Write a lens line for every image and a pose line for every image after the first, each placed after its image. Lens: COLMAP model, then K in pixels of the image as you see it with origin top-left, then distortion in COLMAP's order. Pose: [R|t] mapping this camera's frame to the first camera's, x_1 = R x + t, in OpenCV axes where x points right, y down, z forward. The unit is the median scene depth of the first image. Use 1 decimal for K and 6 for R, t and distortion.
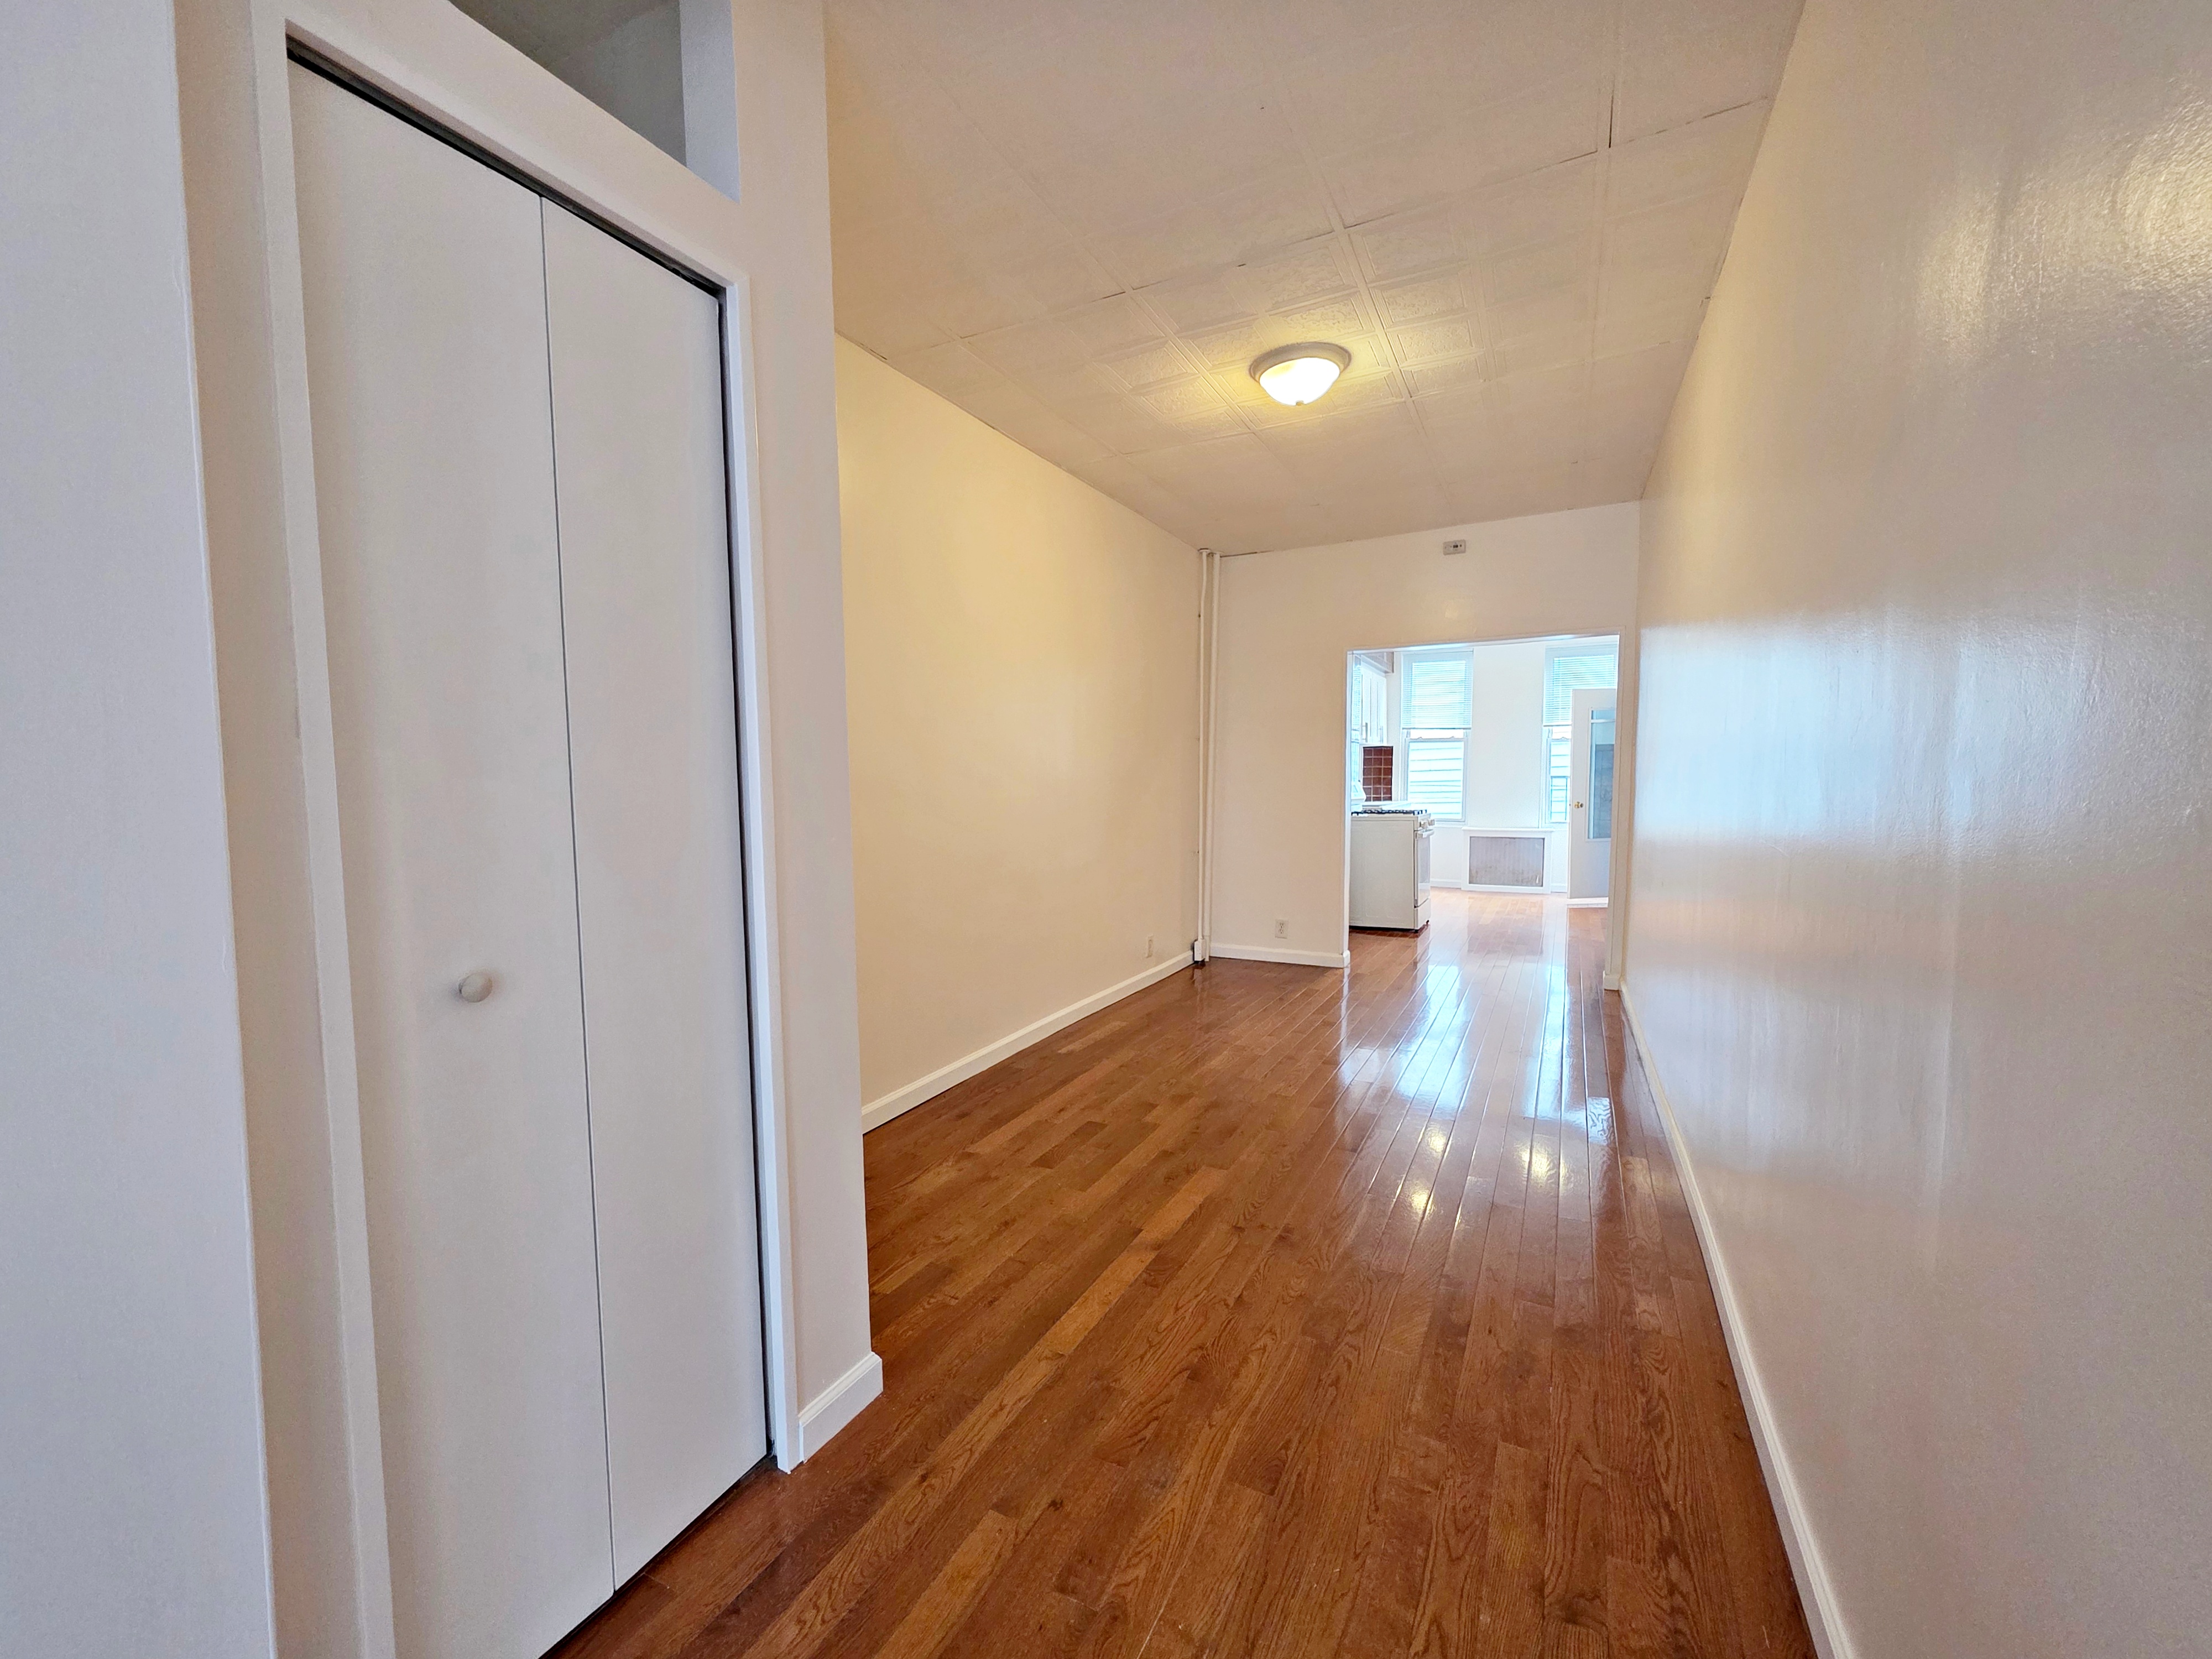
lens RADIAL K [[882.9, 0, 1106.0], [0, 882.9, 829.5], [0, 0, 1]] dist [0.002519, -0.000912]
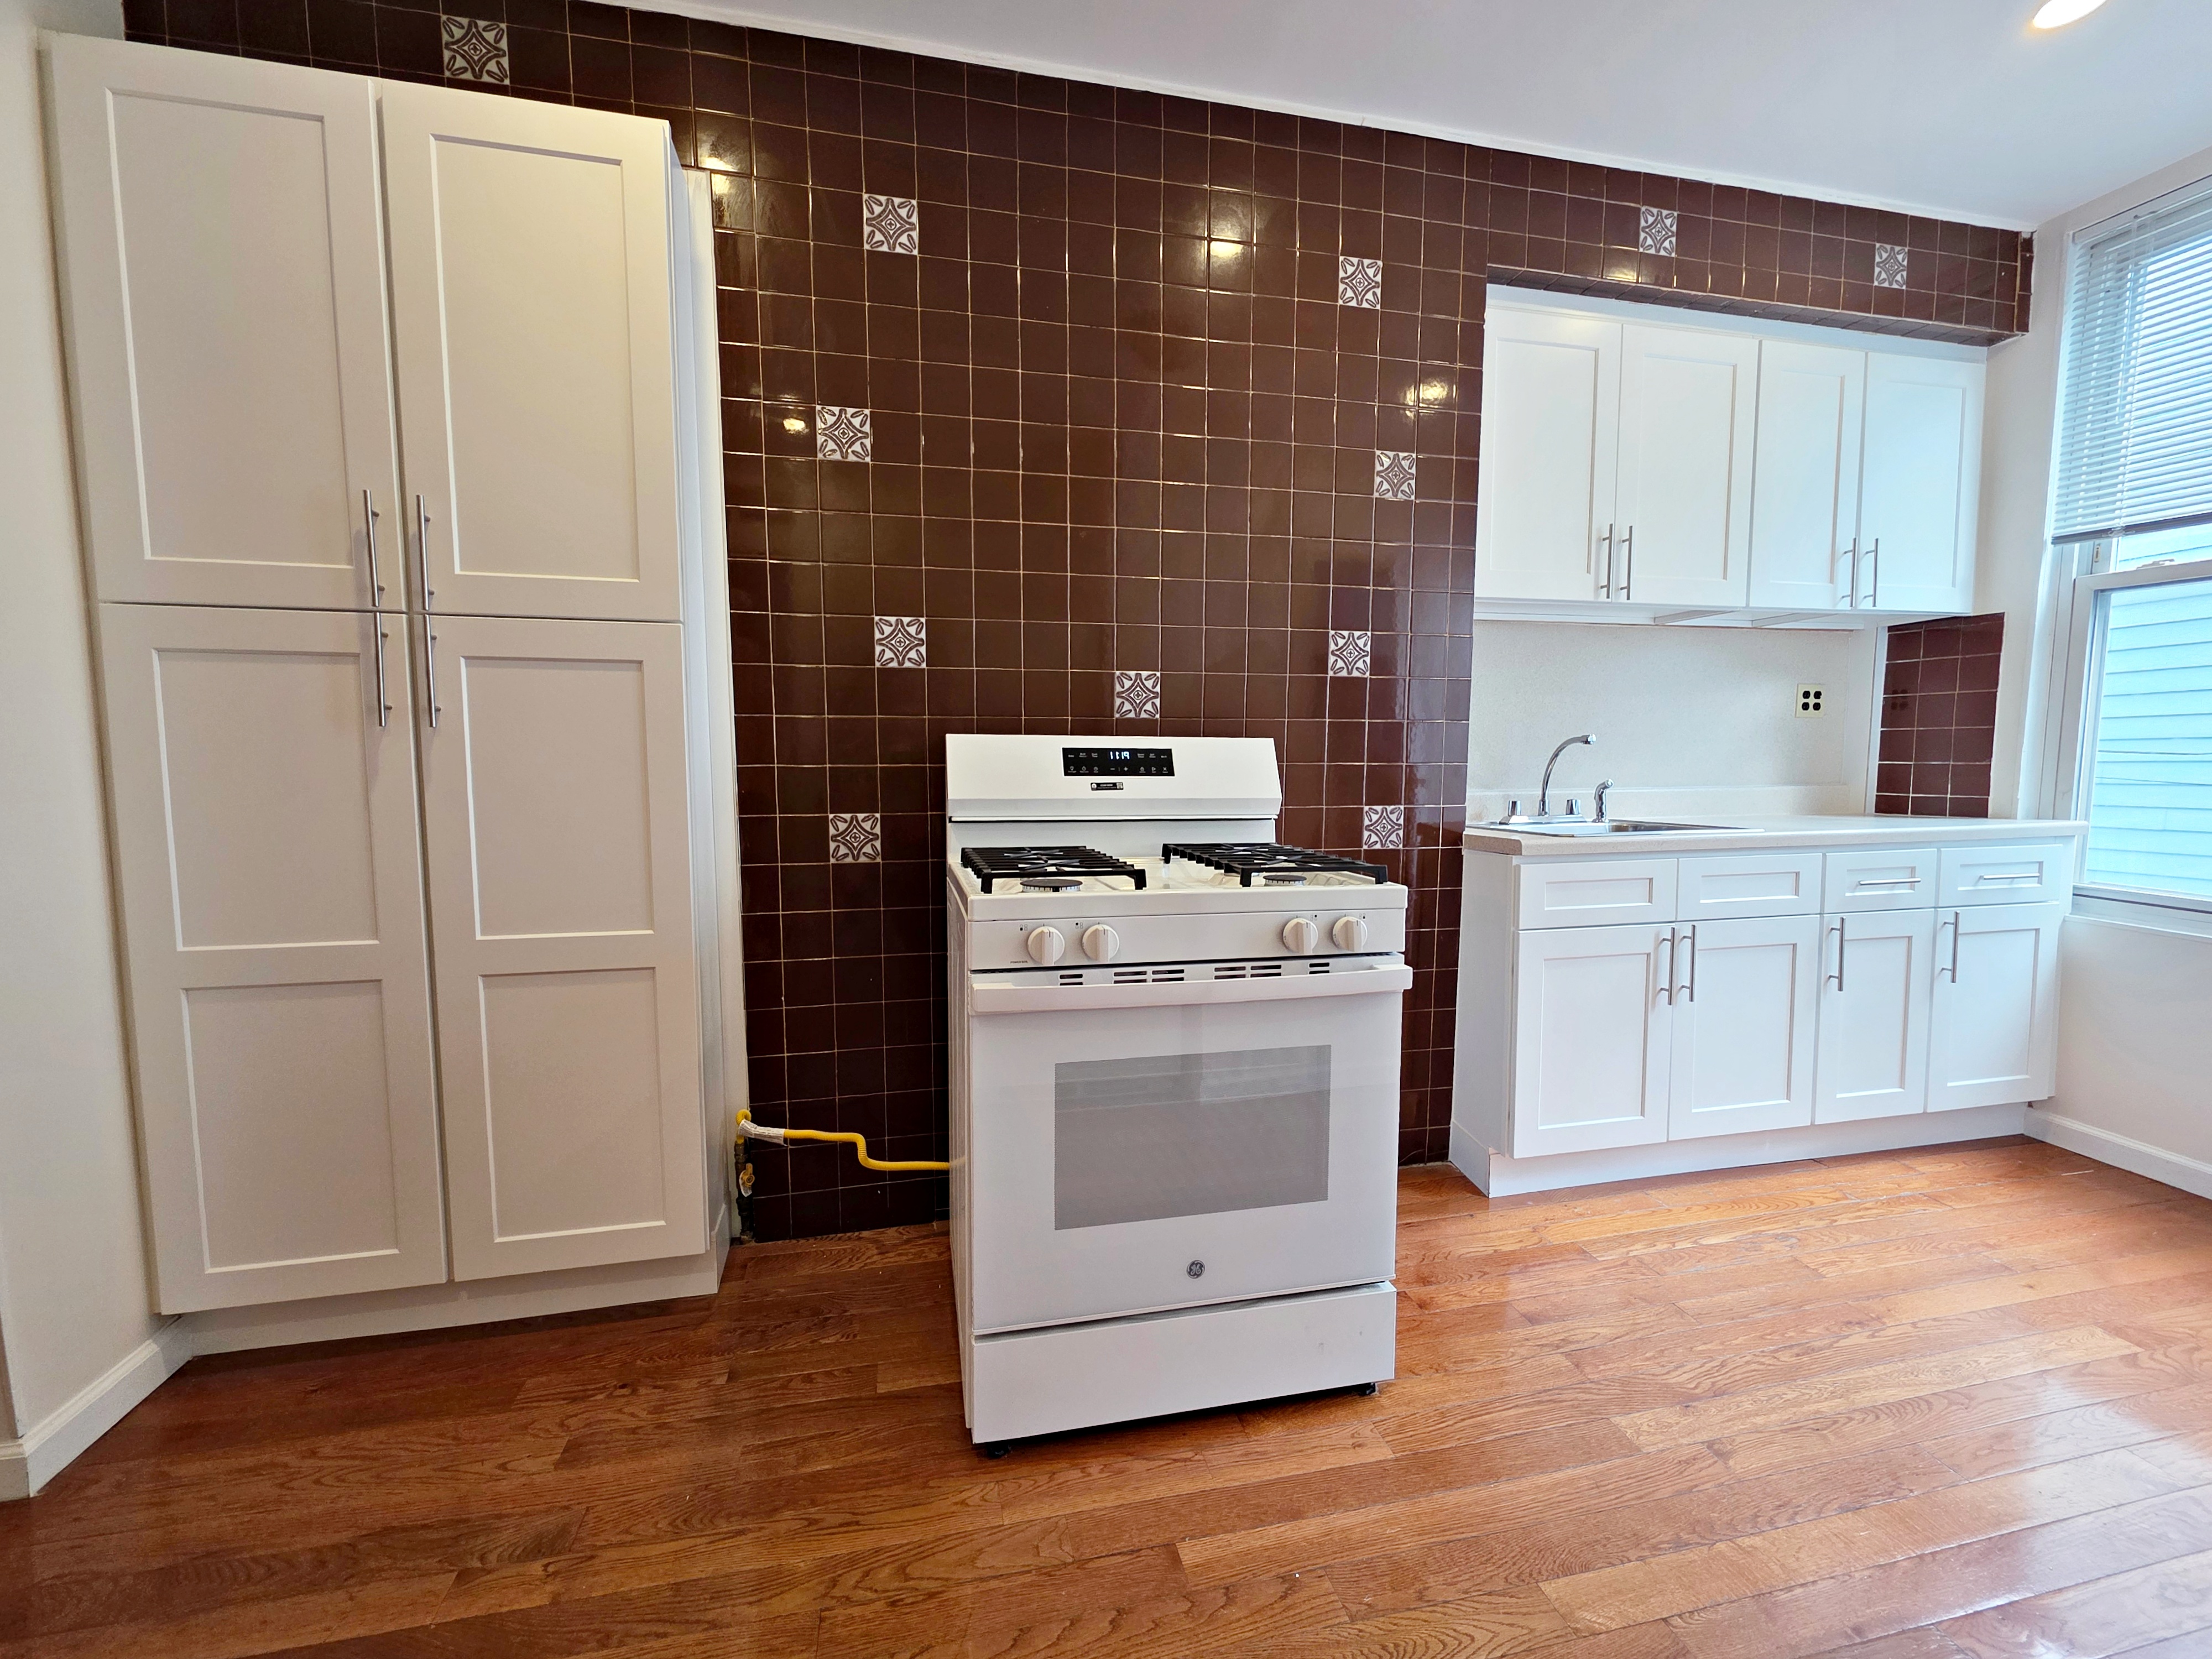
lens RADIAL K [[905.2, 0, 1106.0], [0, 905.2, 829.5], [0, 0, 1]] dist [0.000262, -0.000129]
pose [[0.647032, 0.079361, -0.758321, 0.367503], [-0.052448, 0.996845, 0.059573, -0.030603], [0.760657, 0.001227, 0.649153, 0.619276]]
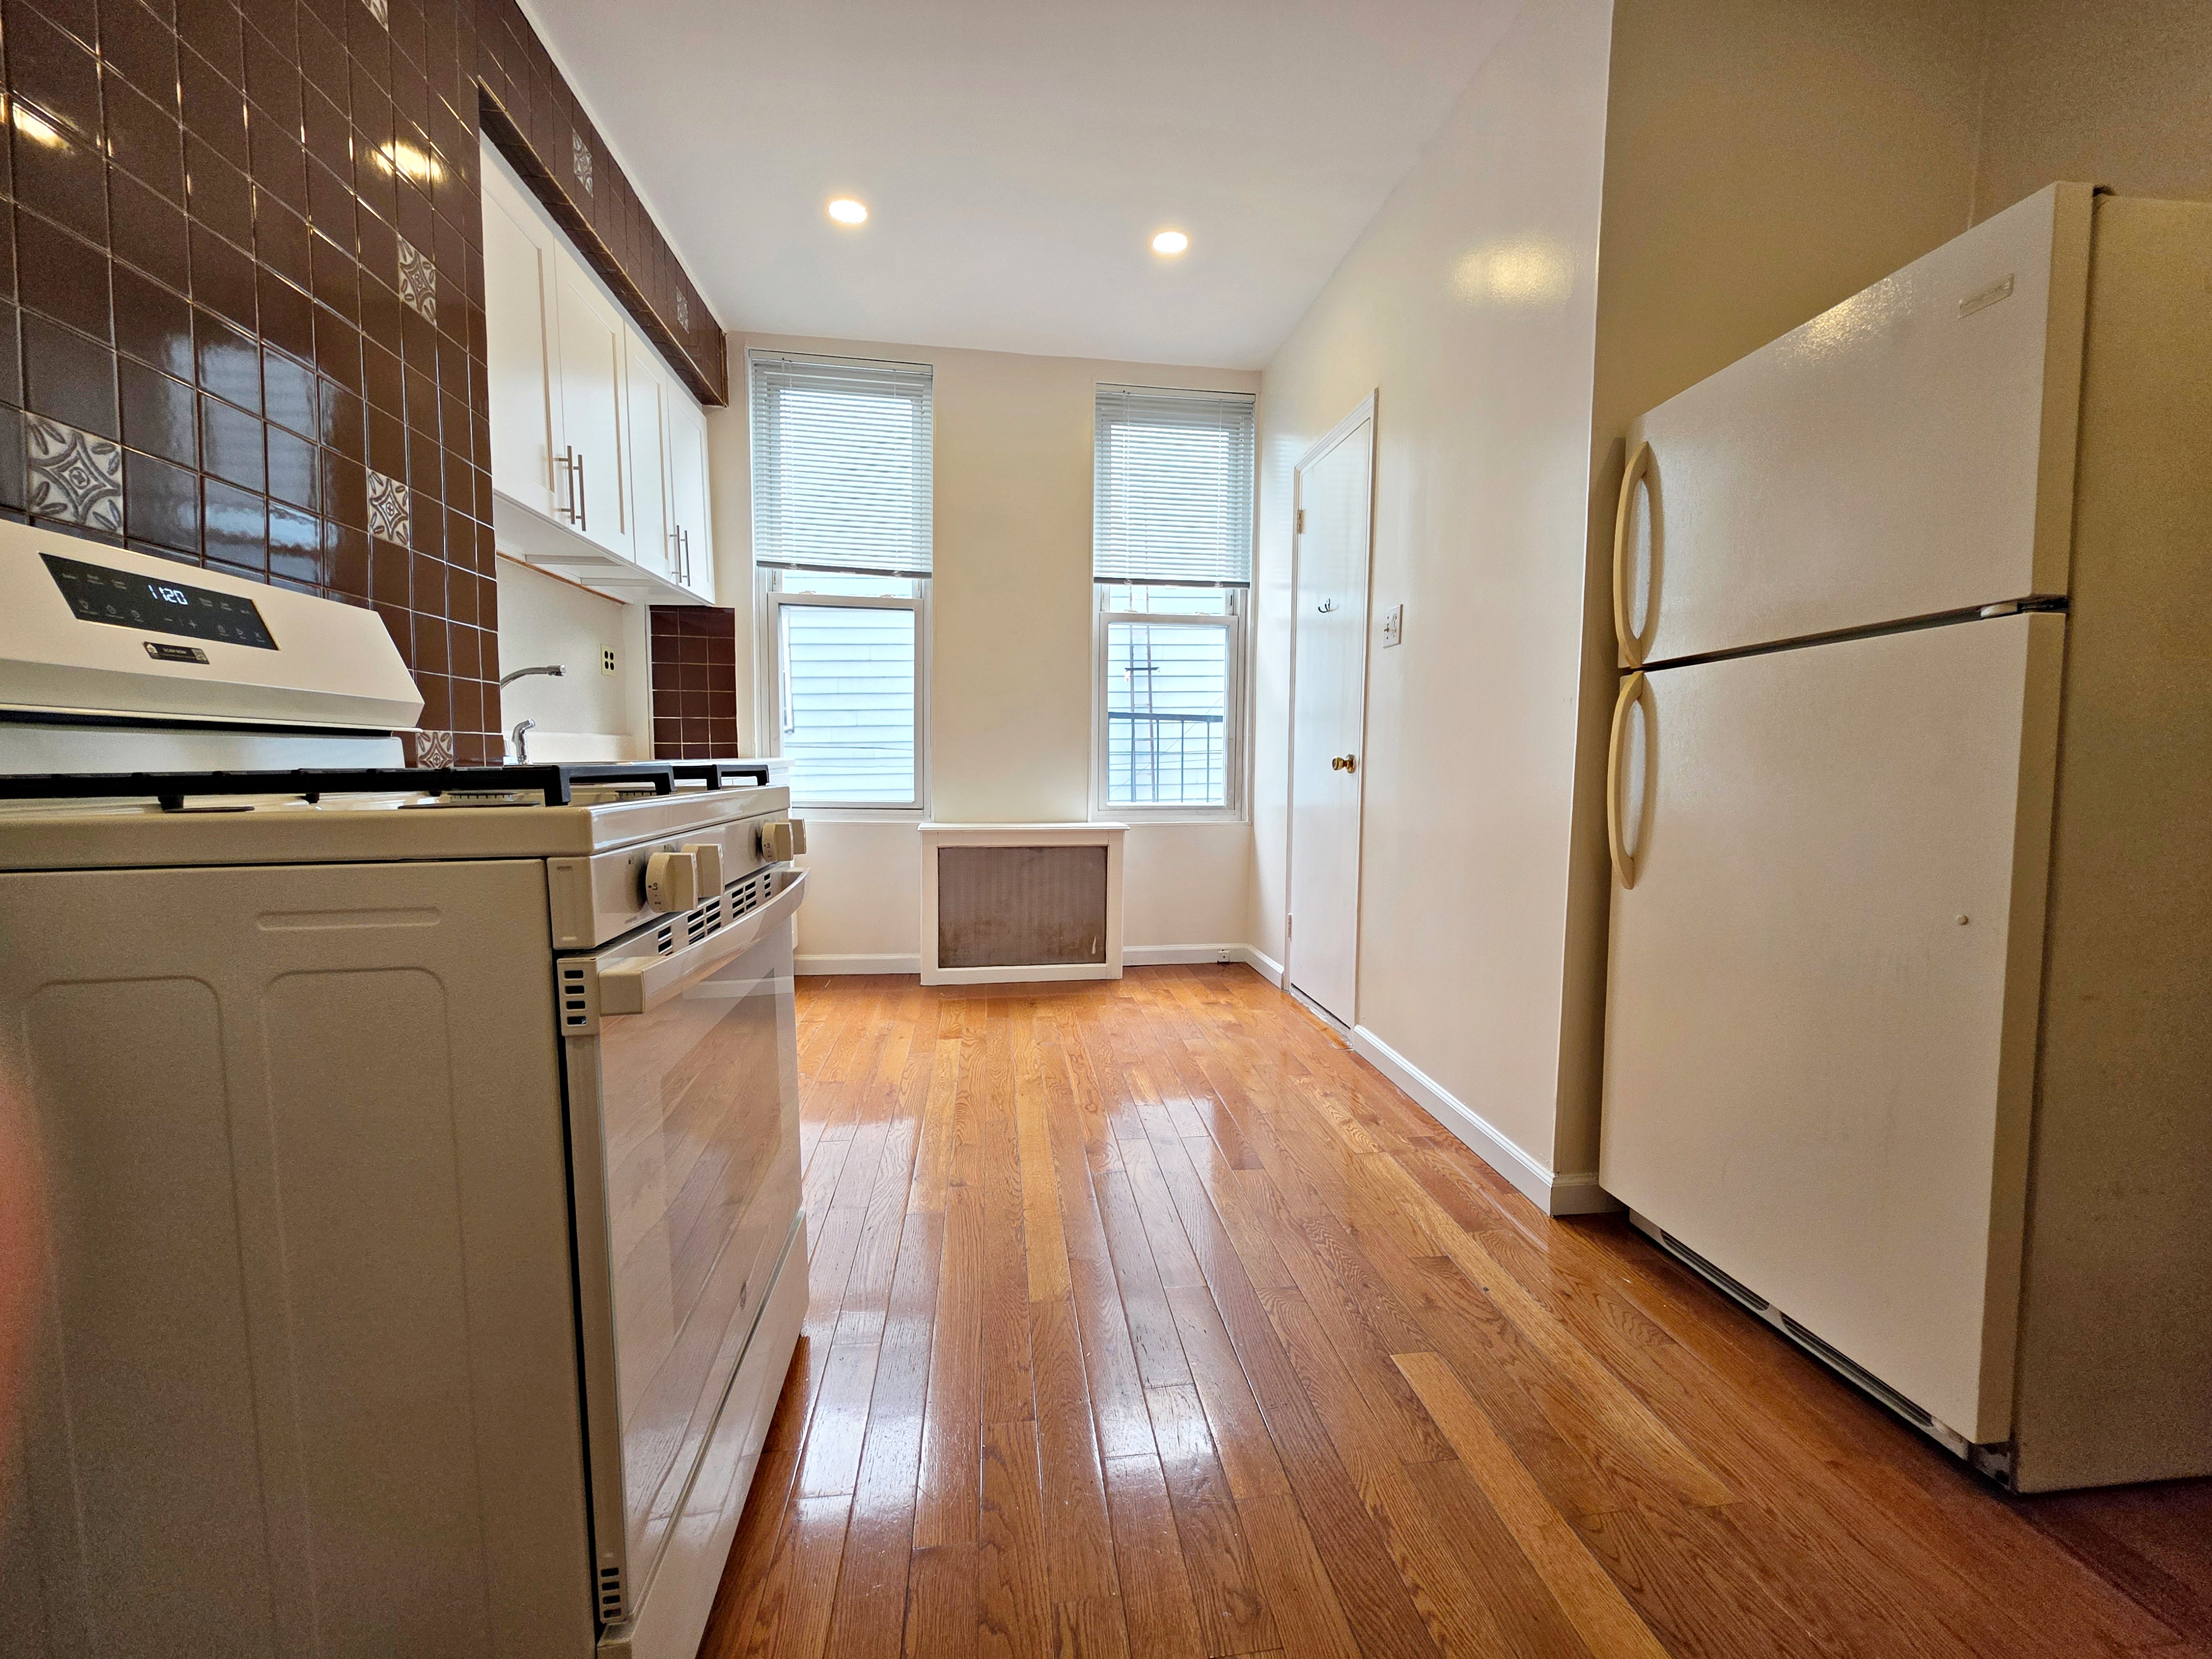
lens RADIAL K [[882.9, 0, 1106.0], [0, 882.9, 829.5], [0, 0, 1]] dist [0.002519, -0.000912]
pose [[0.813856, -0.028817, 0.580351, 0.237234], [0.014488, 0.999465, 0.029310, -0.009835], [-0.580886, -0.015446, 0.813839, 0.611890]]
